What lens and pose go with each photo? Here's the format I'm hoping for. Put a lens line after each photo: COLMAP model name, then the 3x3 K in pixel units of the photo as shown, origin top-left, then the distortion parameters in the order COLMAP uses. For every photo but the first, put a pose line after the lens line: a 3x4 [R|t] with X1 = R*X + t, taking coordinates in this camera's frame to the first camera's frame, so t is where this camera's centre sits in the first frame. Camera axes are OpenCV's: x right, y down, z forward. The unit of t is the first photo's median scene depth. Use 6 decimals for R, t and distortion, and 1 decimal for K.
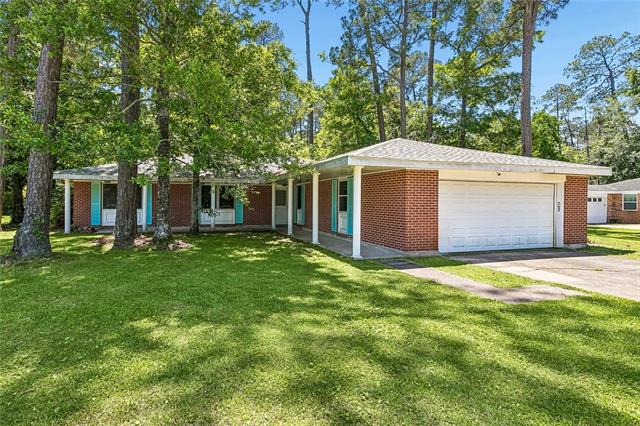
lens RADIAL K [[313.8, 0, 319.7], [0, 313.8, 204.0], [0, 0, 1]] dist [-0.000403, -0.000322]
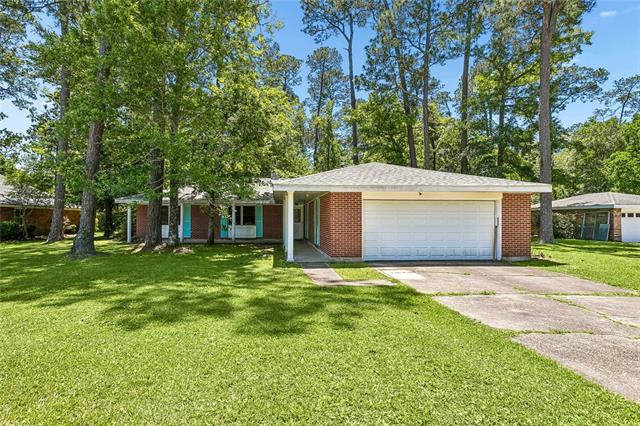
lens RADIAL K [[318.2, 0, 320.0], [0, 318.2, 213.0], [0, 0, 1]] dist [-0.001427, 0.000153]
pose [[0.974544, -0.008762, -0.224027, 0.409281], [0.002475, 0.999596, -0.028327, 0.007743], [0.224185, 0.027052, 0.974171, -0.205949]]
